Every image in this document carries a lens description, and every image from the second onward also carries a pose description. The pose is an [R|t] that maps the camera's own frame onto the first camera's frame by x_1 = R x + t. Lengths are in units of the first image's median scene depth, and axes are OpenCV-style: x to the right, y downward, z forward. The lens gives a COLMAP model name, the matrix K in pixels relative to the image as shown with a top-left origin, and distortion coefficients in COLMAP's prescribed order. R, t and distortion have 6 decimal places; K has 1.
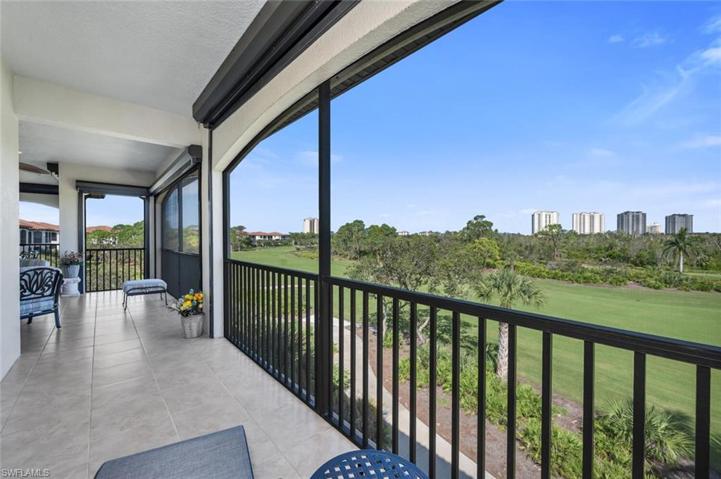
lens RADIAL K [[289.5, 0, 362.0], [0, 289.5, 237.7], [0, 0, 1]] dist [-0.002246, -0.000738]
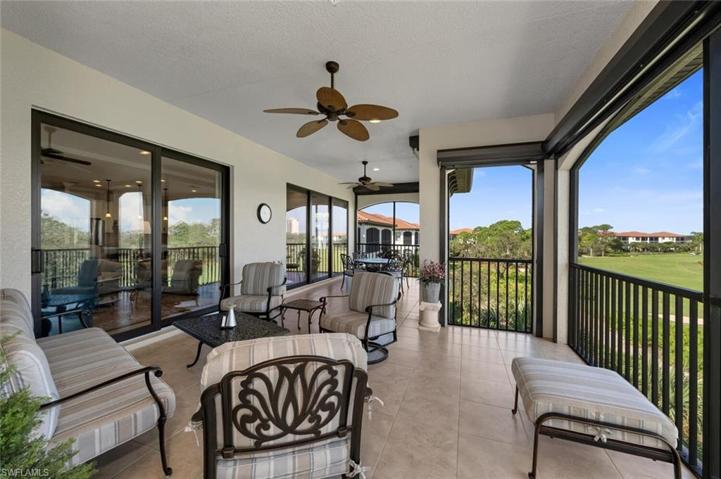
lens RADIAL K [[289.5, 0, 353.3], [0, 289.5, 238.6], [0, 0, 1]] dist [-0.002246, -0.000738]
pose [[0.450091, 0.007428, -0.892952, -0.058781], [-0.008161, 0.999958, 0.004205, -0.000464], [0.892945, 0.005395, 0.450133, 0.064101]]
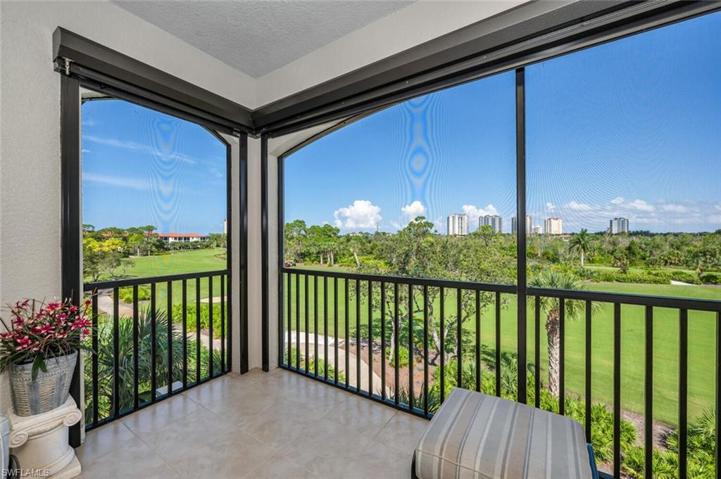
lens RADIAL K [[289.5, 0, 360.0], [0, 289.5, 236.3], [0, 0, 1]] dist [-0.002246, -0.000738]
pose [[0.969146, -0.004467, 0.246445, -0.093281], [0.006445, 0.999953, -0.007219, -0.000773], [-0.246401, 0.008585, 0.969130, 0.080408]]
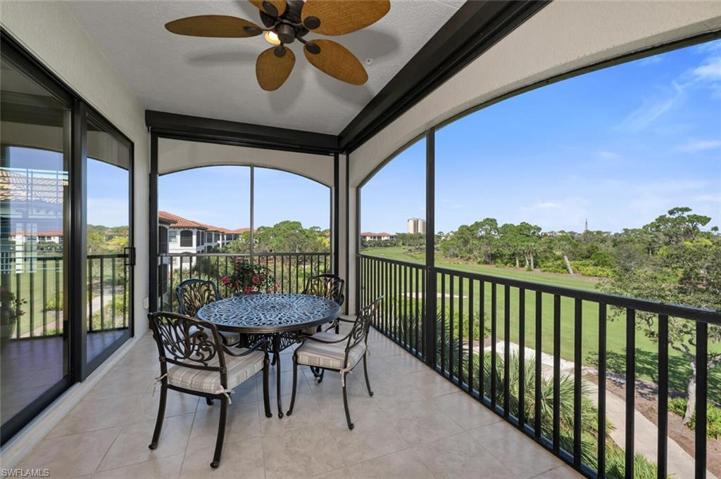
lens RADIAL K [[289.5, 0, 357.5], [0, 289.5, 241.8], [0, 0, 1]] dist [-0.002246, -0.000738]
pose [[0.938112, 0.006343, -0.346275, -0.146031], [-0.002042, 0.999916, 0.012785, -0.001377], [0.346327, -0.011286, 0.938046, 0.096343]]
